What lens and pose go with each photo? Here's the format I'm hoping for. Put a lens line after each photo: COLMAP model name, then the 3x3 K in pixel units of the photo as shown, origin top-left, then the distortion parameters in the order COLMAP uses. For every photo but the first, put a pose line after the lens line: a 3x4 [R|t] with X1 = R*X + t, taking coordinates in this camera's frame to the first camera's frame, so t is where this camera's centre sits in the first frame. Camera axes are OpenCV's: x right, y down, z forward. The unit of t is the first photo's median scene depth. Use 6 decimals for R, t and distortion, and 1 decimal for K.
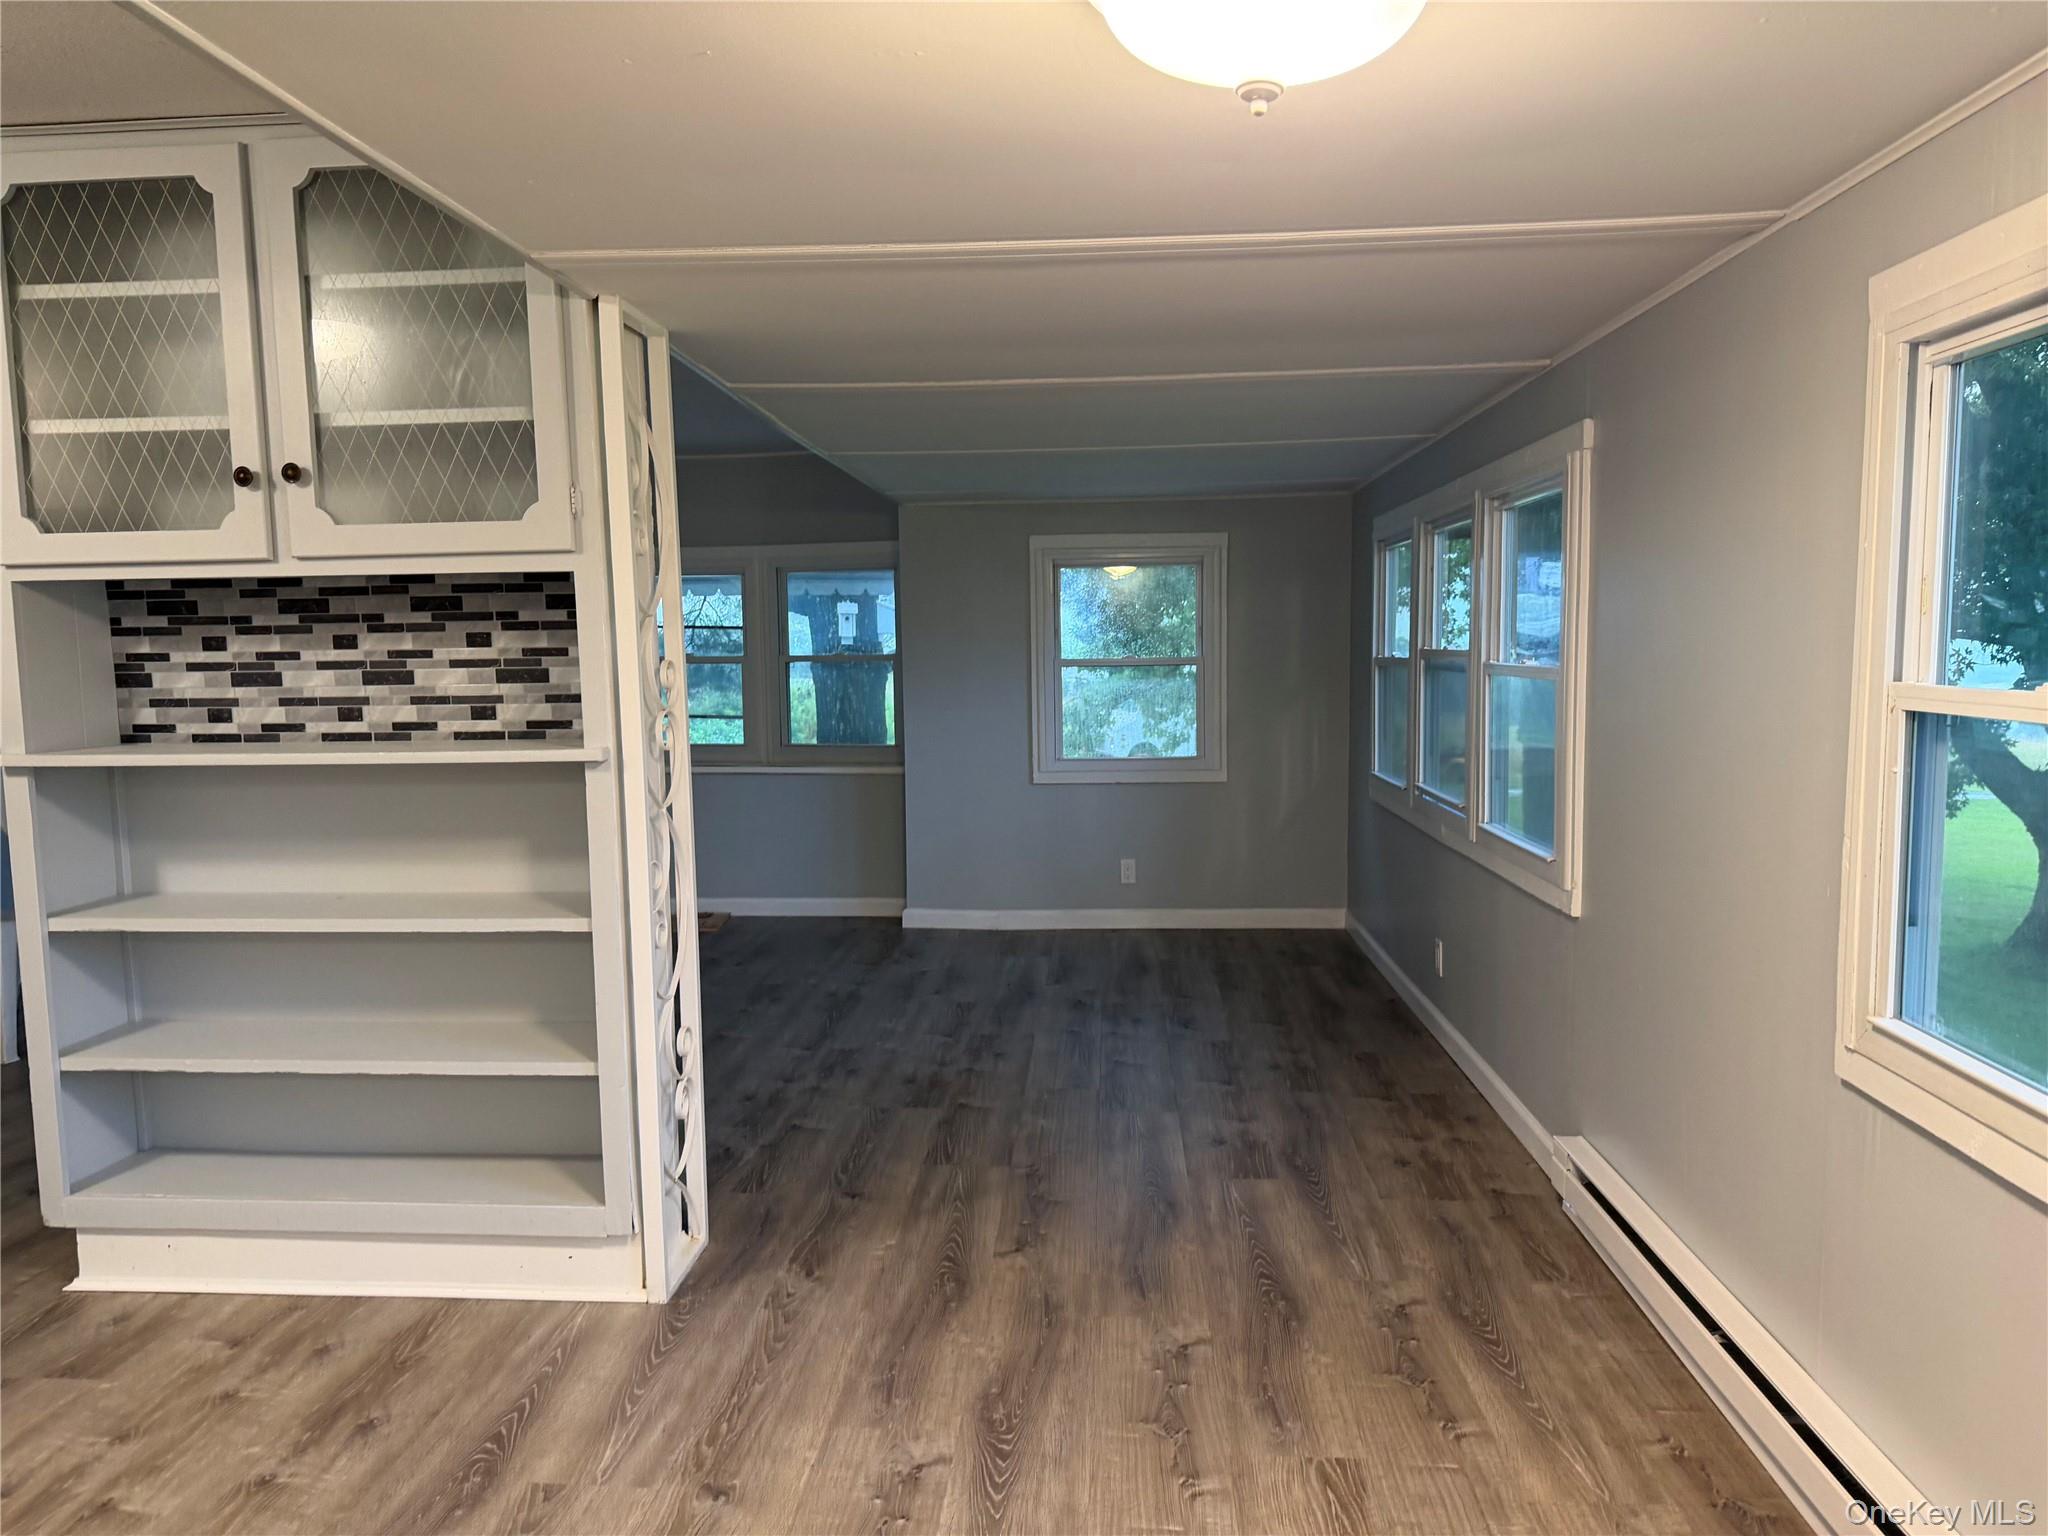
lens RADIAL K [[1472.7, 0, 1013.6], [0, 1472.7, 795.5], [0, 0, 1]] dist [0.053023, -0.055962]
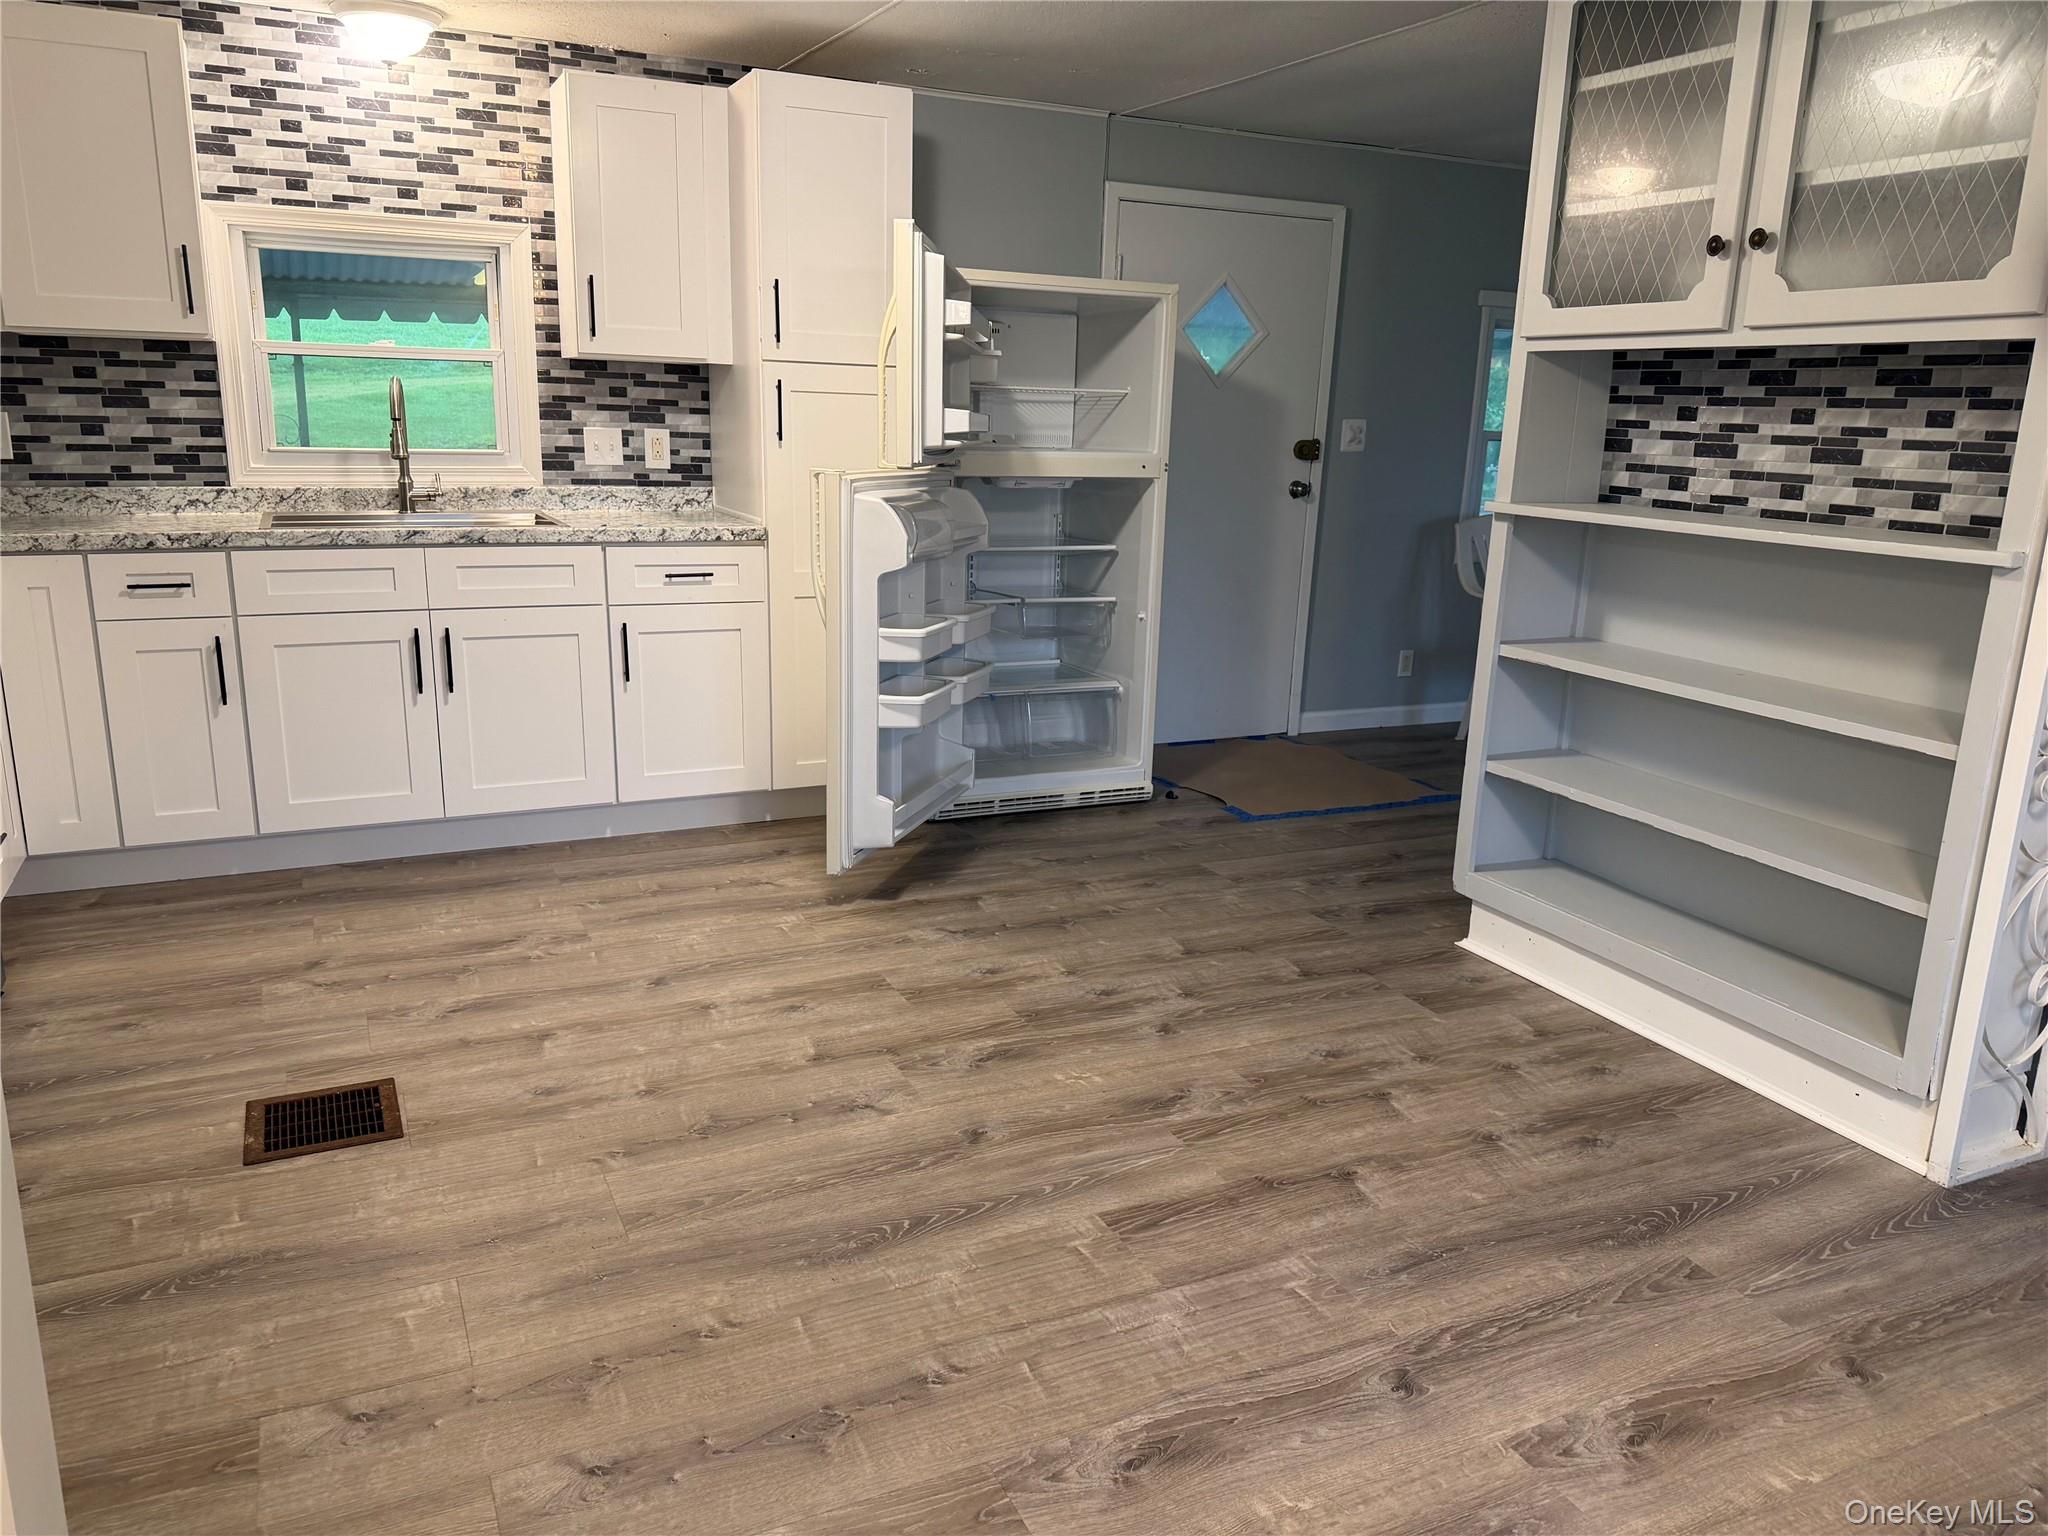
lens RADIAL K [[1472.7, 0, 1018.1], [0, 1472.7, 788.4], [0, 0, 1]] dist [0.053023, -0.055962]
pose [[0.487482, 0.251318, -0.836182, 0.188888], [-0.133809, 0.967871, 0.212889, -0.006394], [0.862819, 0.008109, 0.505448, 0.067301]]
